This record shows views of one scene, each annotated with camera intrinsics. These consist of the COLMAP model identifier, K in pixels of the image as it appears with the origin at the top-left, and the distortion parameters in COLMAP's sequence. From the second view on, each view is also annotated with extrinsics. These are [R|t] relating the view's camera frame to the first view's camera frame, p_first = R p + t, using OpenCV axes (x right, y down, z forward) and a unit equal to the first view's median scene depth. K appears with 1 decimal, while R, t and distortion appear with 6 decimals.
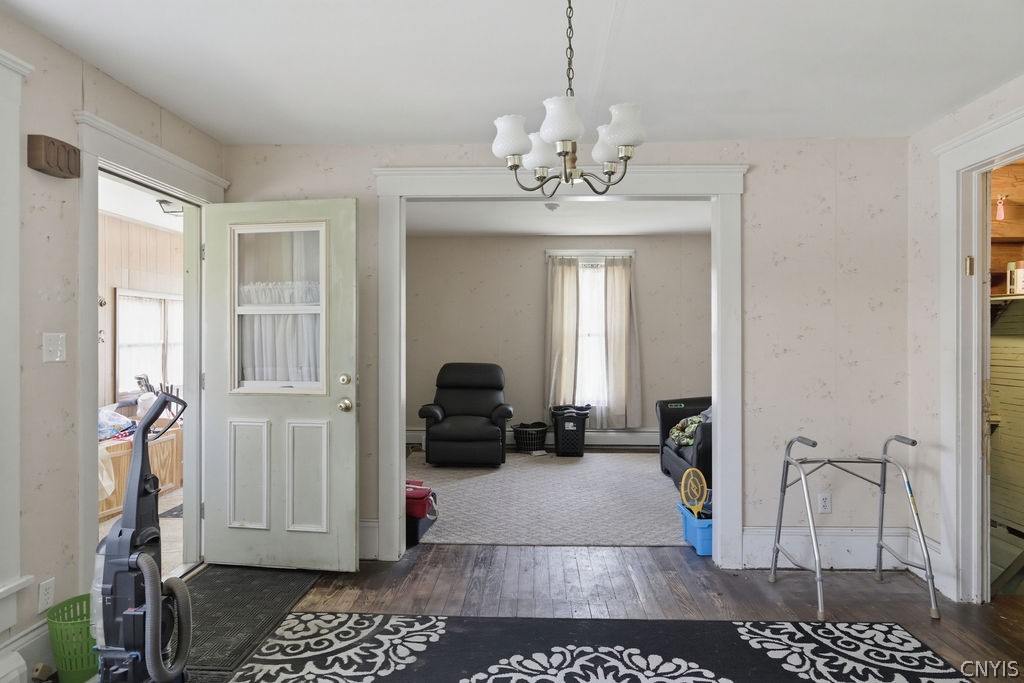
lens RADIAL K [[618.3, 0, 513.0], [0, 618.3, 338.7], [0, 0, 1]] dist [0.000871, 0.000050]
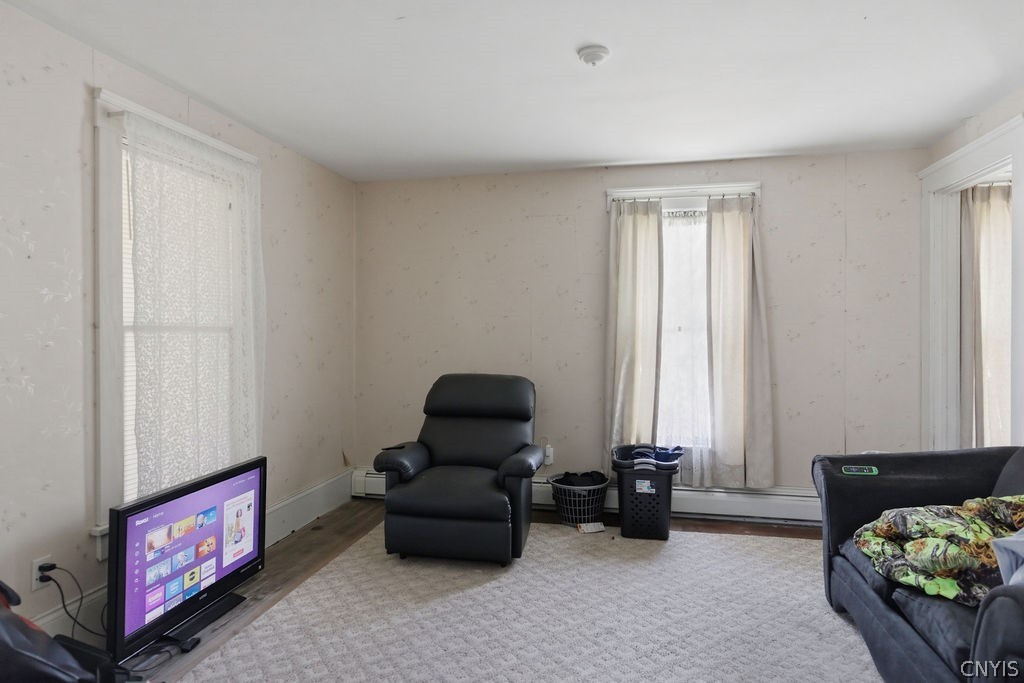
lens RADIAL K [[572.0, 0, 512.0], [0, 572.0, 341.5], [0, 0, 1]] dist [-0.002577, -0.000347]
pose [[0.984329, -0.001276, -0.176336, 0.061388], [0.002919, 0.999955, 0.009061, 0.001109], [0.176317, -0.009433, 0.984288, 0.431767]]
